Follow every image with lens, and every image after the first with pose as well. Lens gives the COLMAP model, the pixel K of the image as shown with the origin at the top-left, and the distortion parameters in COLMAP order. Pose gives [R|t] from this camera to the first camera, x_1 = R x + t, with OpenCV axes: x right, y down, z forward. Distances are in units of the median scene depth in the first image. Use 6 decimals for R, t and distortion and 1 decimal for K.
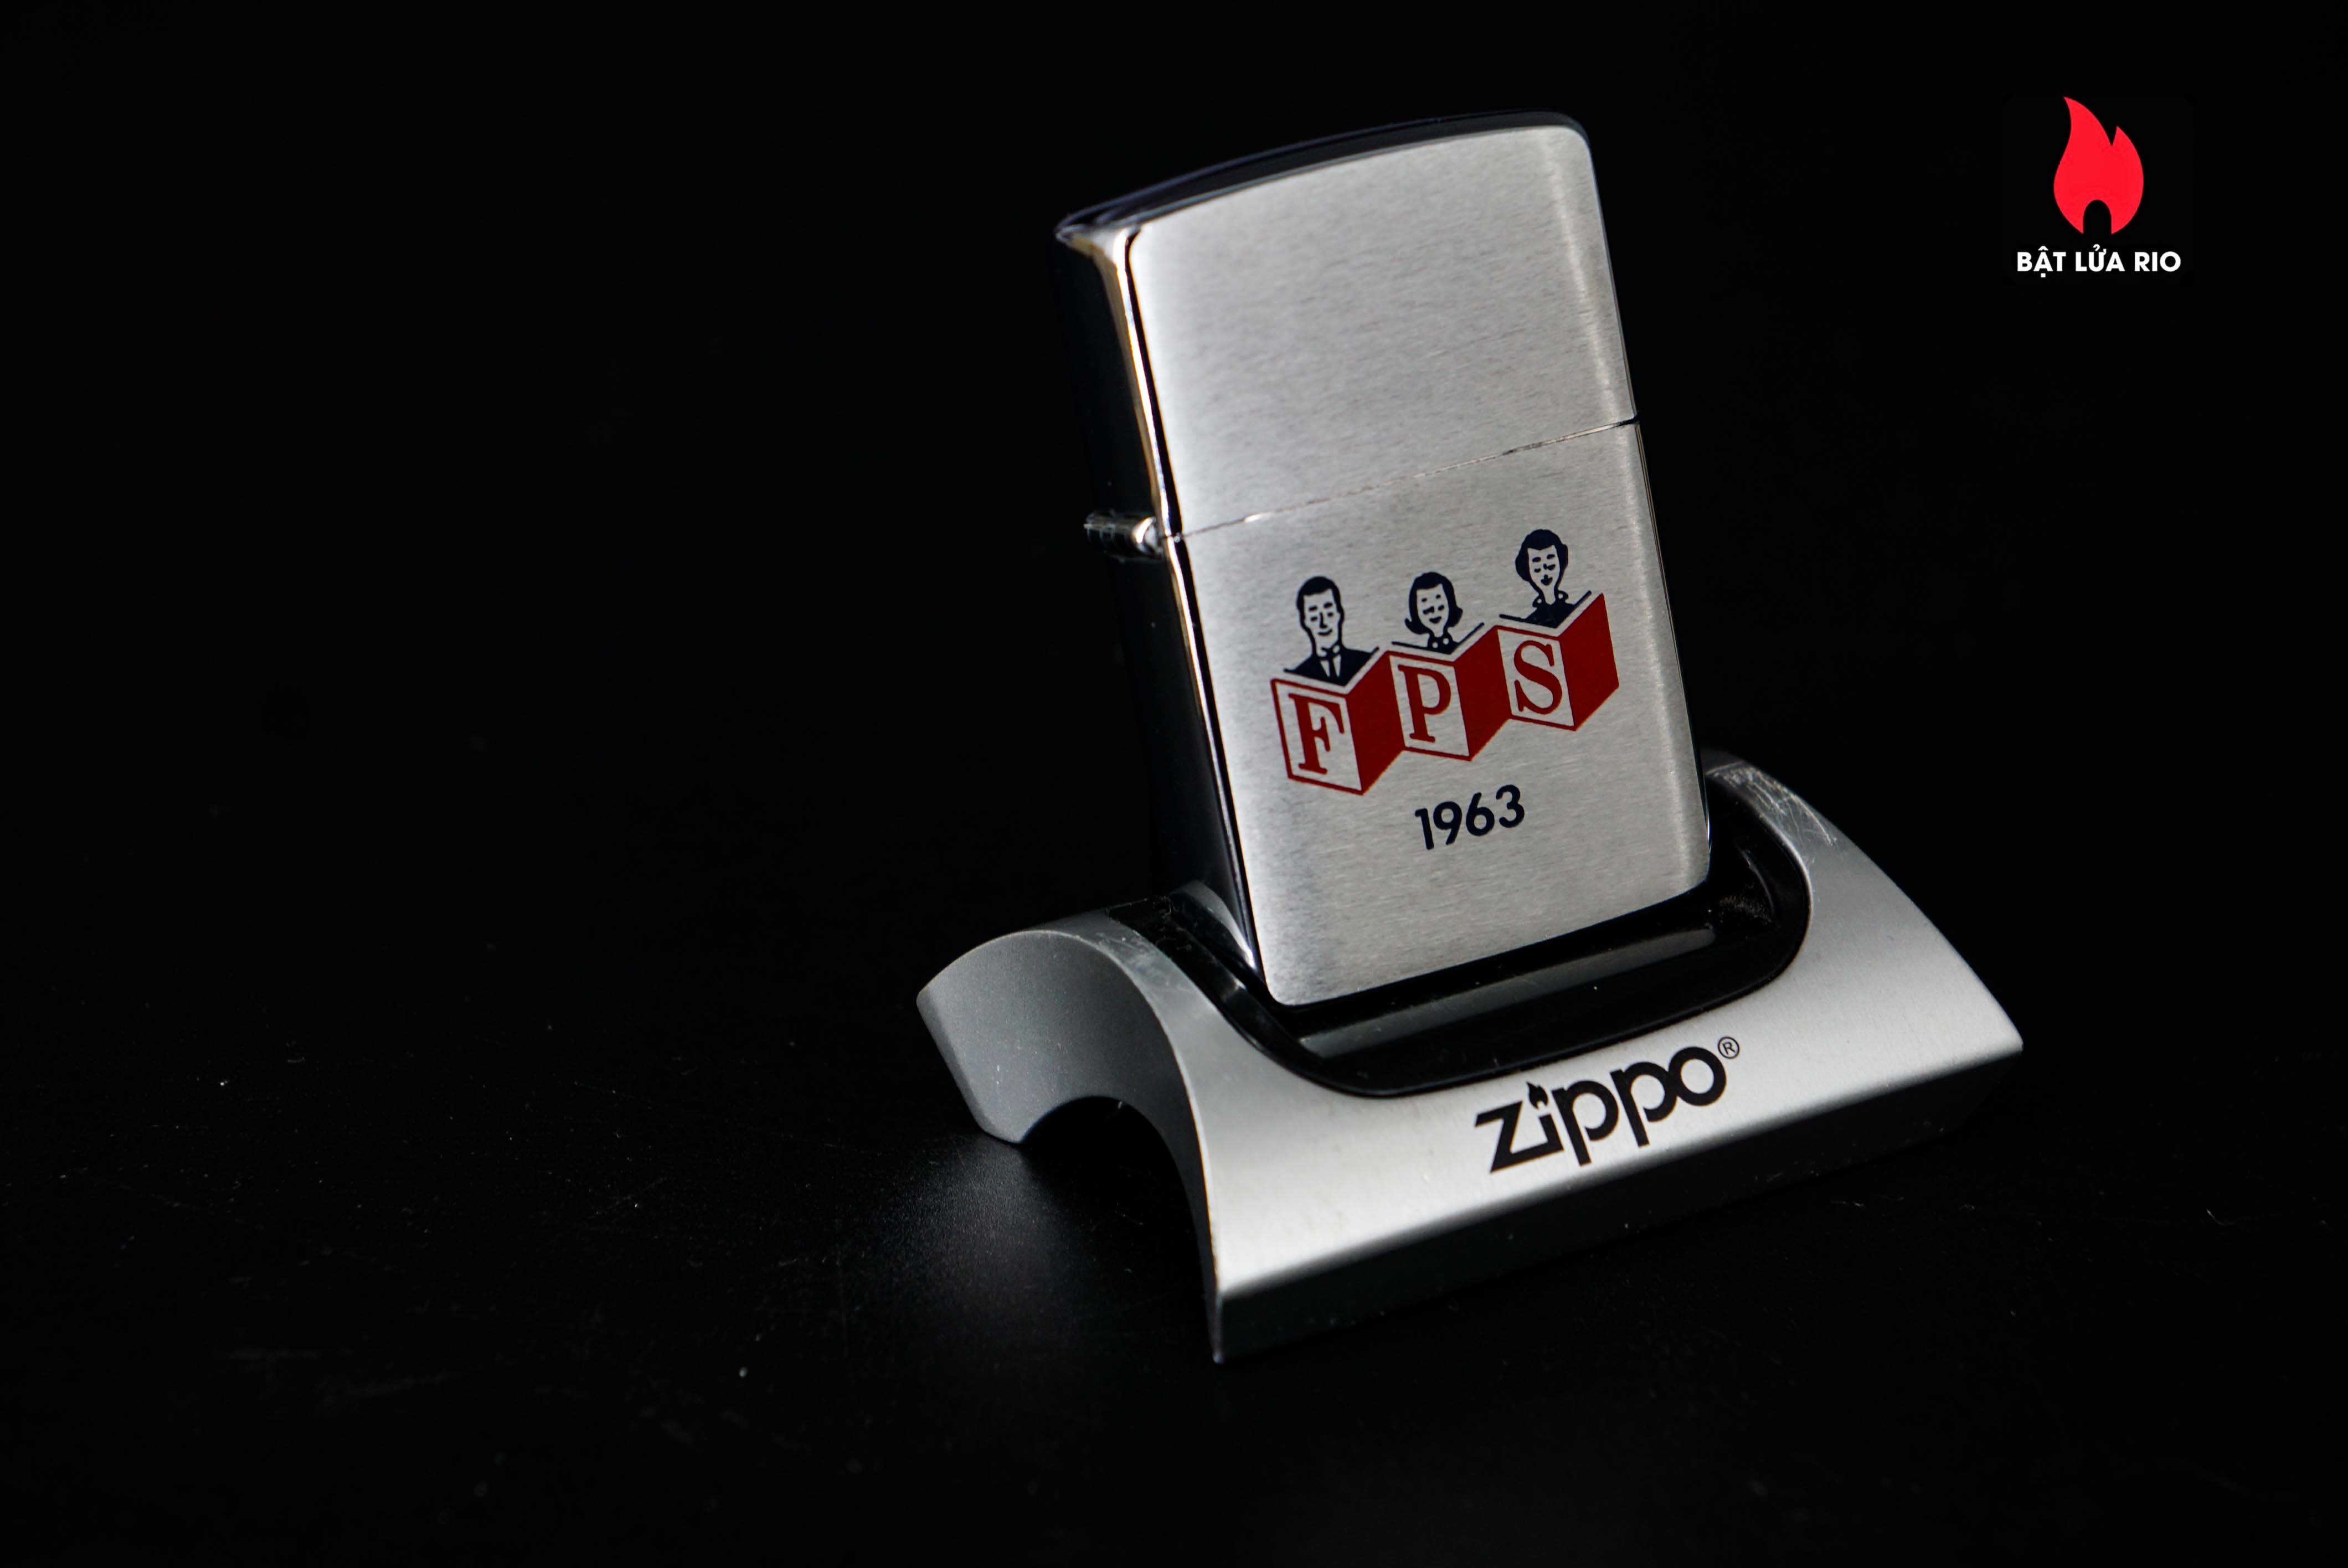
lens RADIAL K [[5667.4, 0, 1174.0], [0, 5667.4, 784.0], [0, 0, 1]] dist [0.307449, 0.072231]
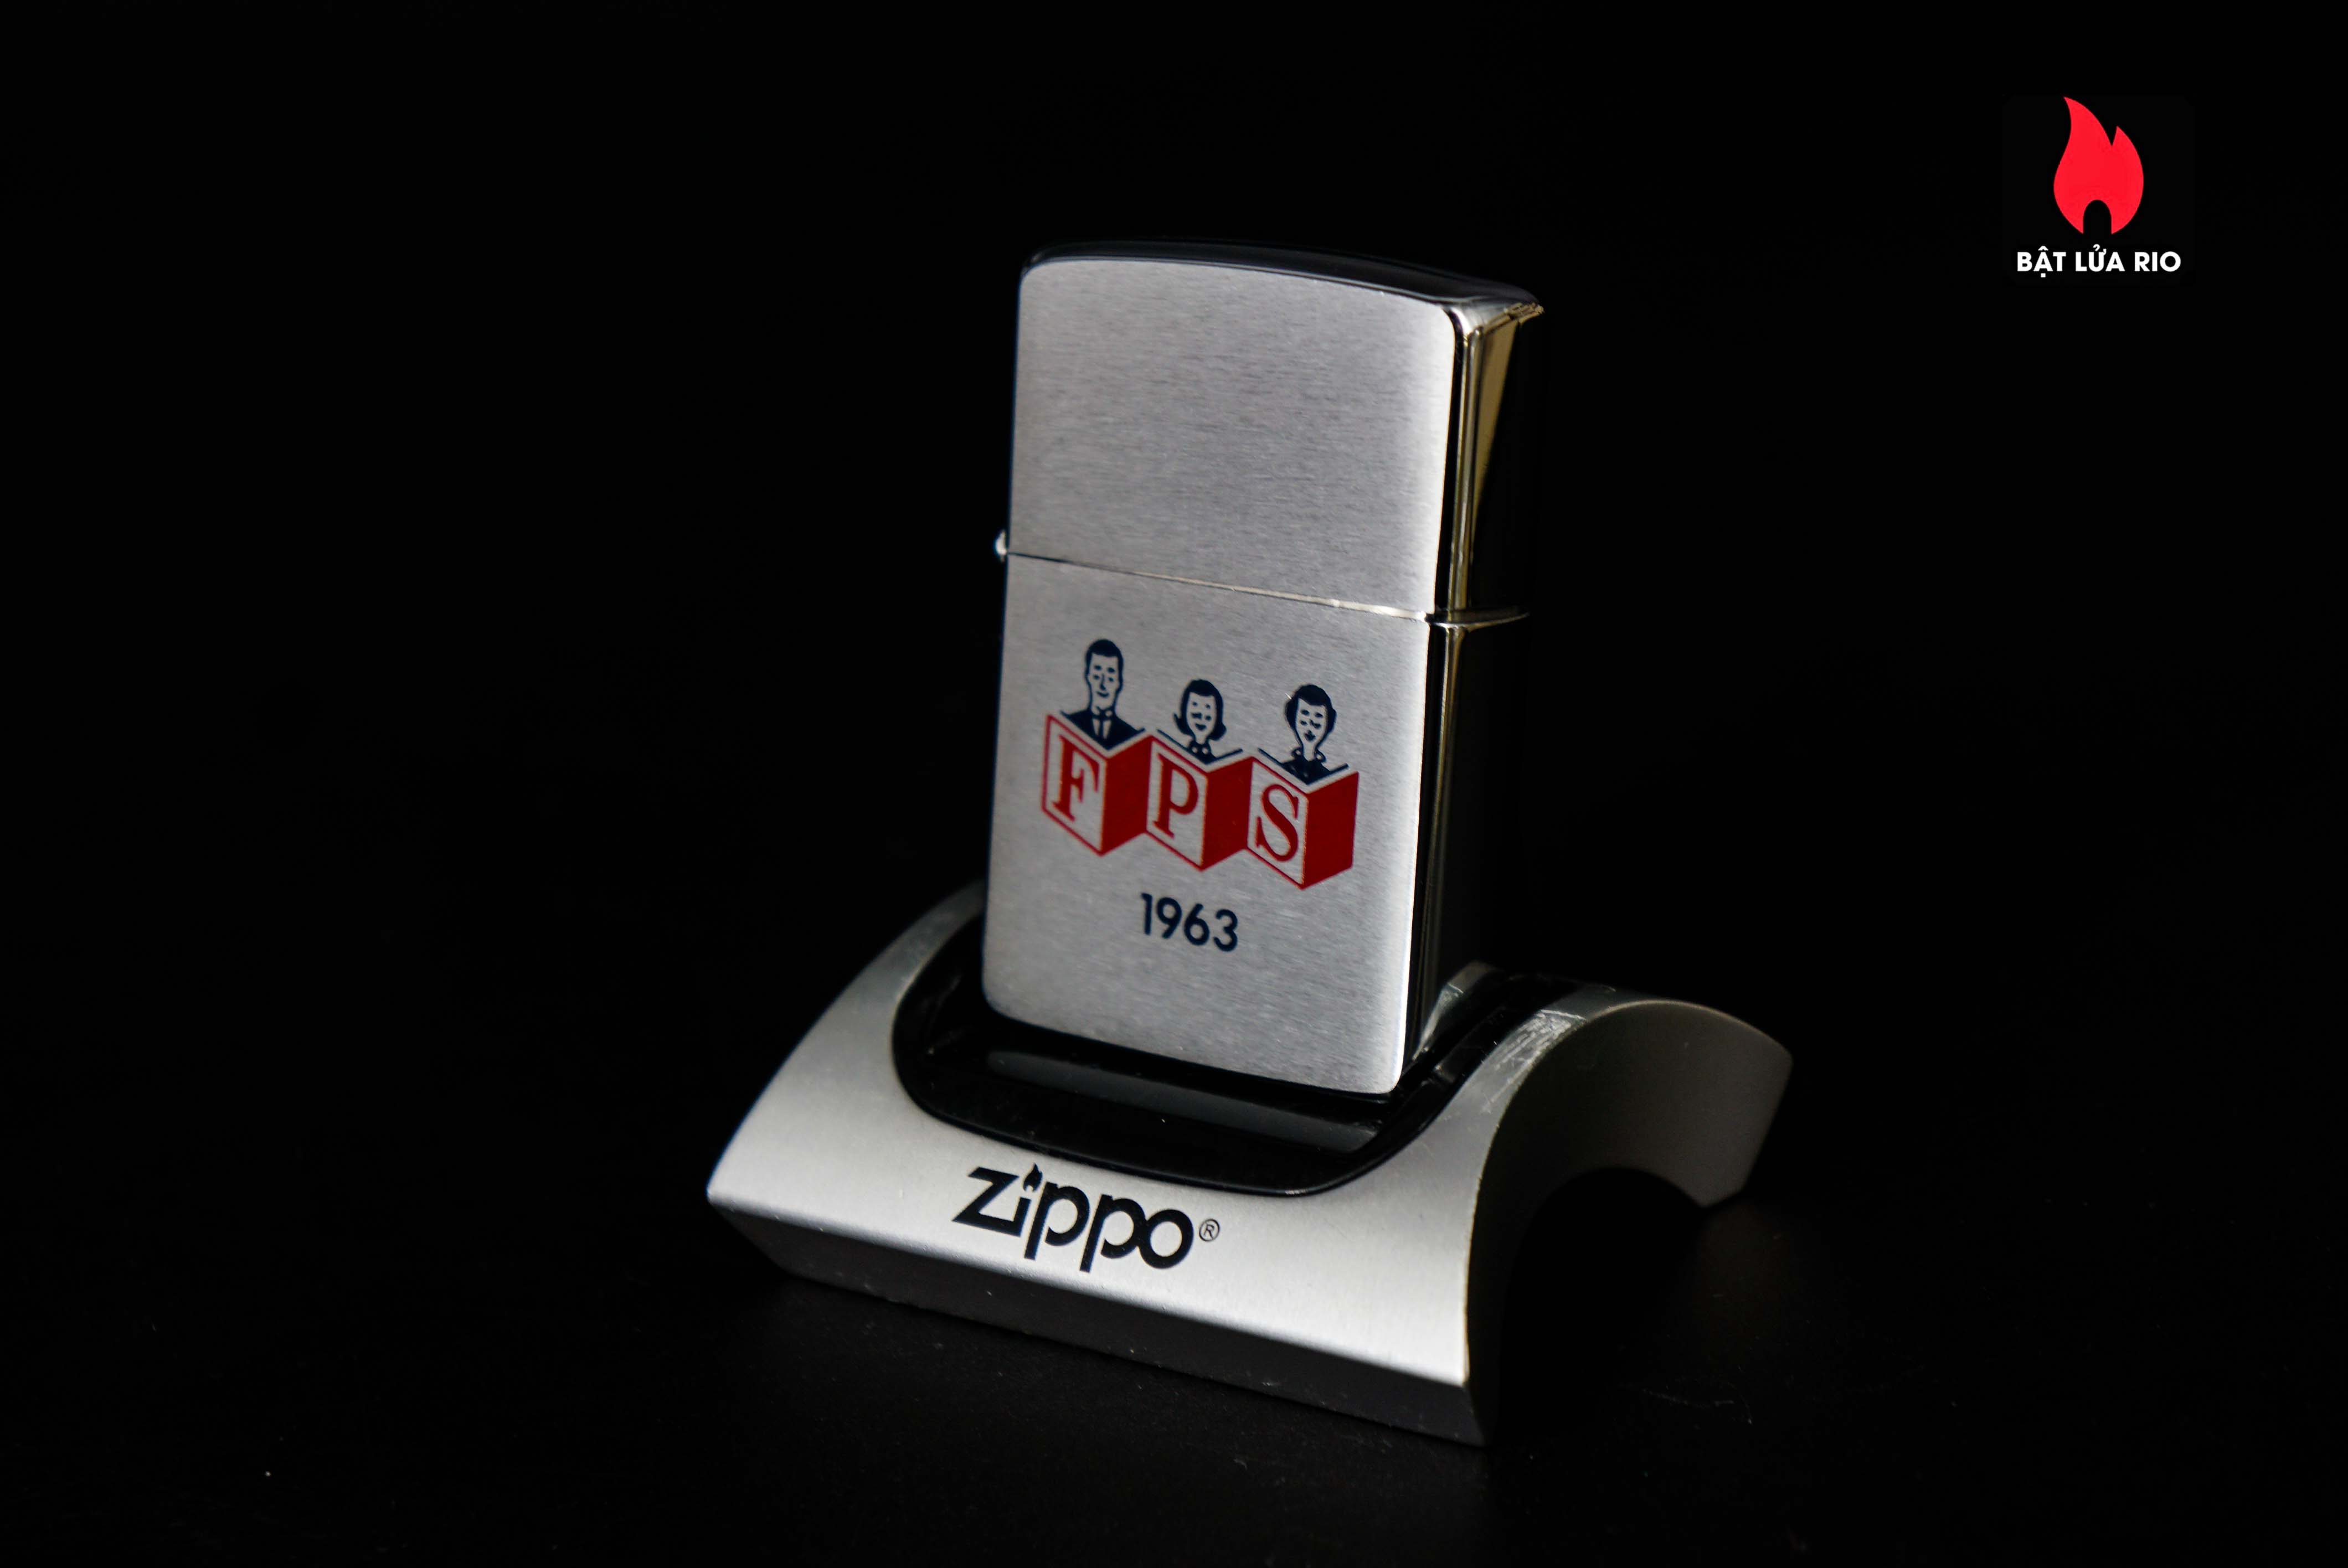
lens RADIAL K [[5557.0, 0, 1171.8], [0, 5557.0, 874.6], [0, 0, 1]] dist [0.641018, 0.002284]
pose [[0.489060, 0.382413, -0.783952, 0.833286], [-0.301502, 0.917484, 0.259460, -0.261139], [0.818484, 0.109472, 0.564003, 0.438037]]
